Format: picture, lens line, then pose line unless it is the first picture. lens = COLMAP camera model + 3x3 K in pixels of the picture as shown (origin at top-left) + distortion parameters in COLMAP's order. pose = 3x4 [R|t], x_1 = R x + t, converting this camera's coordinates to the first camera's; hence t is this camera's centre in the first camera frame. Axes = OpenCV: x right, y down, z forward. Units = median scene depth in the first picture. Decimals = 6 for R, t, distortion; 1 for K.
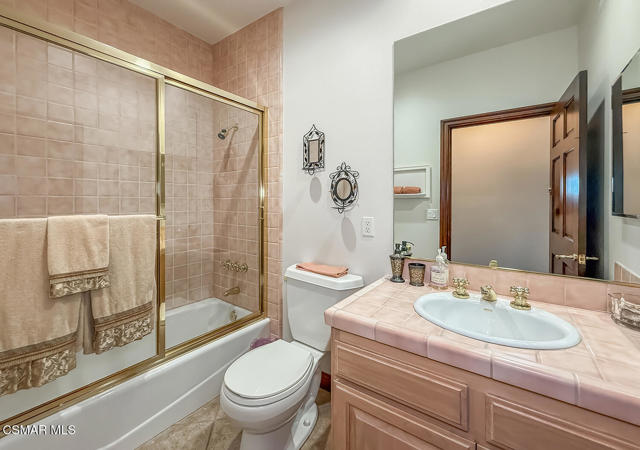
lens RADIAL K [[267.2, 0, 319.5], [0, 267.2, 207.2], [0, 0, 1]] dist [0.002772, 0.000190]
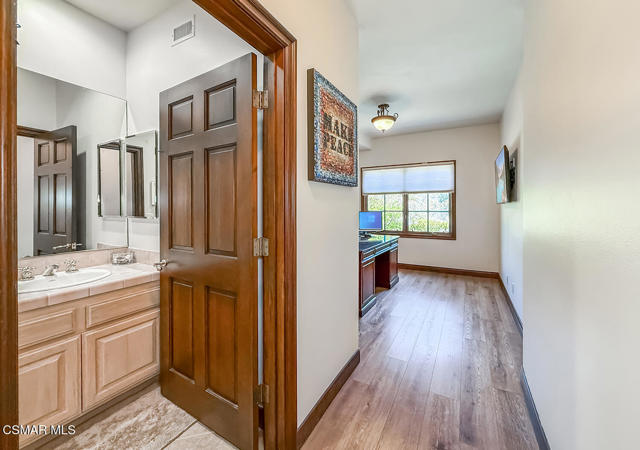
lens RADIAL K [[267.2, 0, 319.5], [0, 267.2, 207.2], [0, 0, 1]] dist [0.002772, 0.000190]
pose [[-0.104064, 0.002000, 0.994569, -0.860061], [0.015212, 0.999884, -0.000420, -0.011000], [-0.994454, 0.015085, -0.104082, -0.302676]]
